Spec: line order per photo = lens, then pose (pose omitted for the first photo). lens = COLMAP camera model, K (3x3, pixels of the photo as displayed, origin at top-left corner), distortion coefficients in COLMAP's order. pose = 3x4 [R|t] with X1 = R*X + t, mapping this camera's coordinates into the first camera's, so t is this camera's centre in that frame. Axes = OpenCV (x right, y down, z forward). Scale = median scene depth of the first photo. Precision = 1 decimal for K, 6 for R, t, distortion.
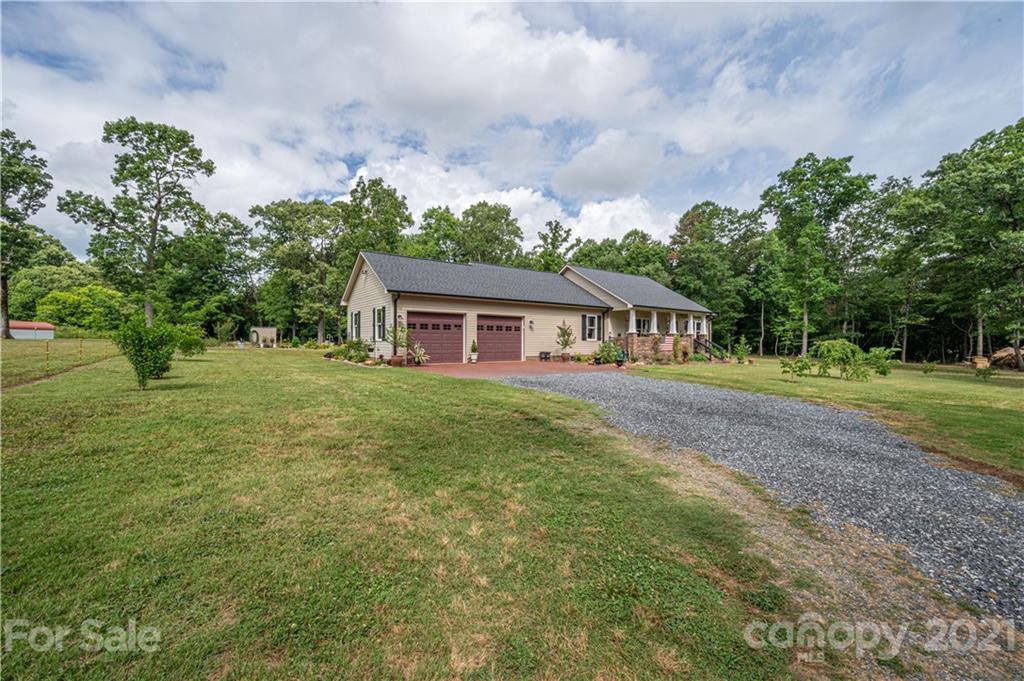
lens RADIAL K [[405.0, 0, 504.5], [0, 405.0, 339.8], [0, 0, 1]] dist [0.001851, -0.000339]
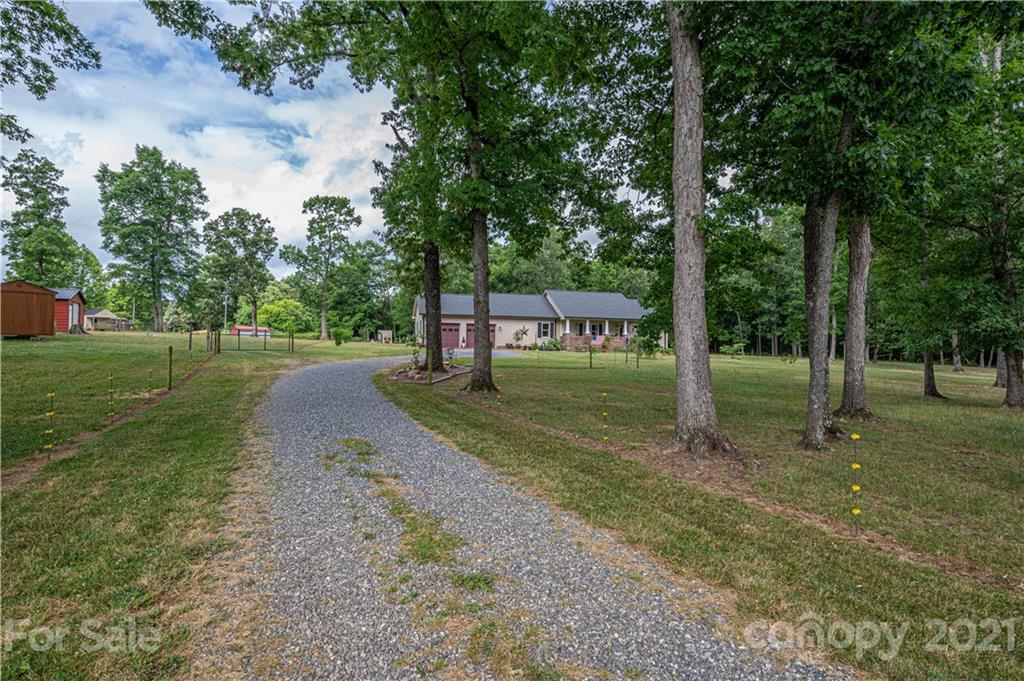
lens RADIAL K [[480.2, 0, 492.9], [0, 480.2, 340.9], [0, 0, 1]] dist [0.002290, 0.000113]
pose [[0.934817, 0.006648, -0.355067, 0.369001], [-0.009794, 0.999927, -0.007064, 0.015591], [0.354994, 0.010081, 0.934814, -0.476630]]
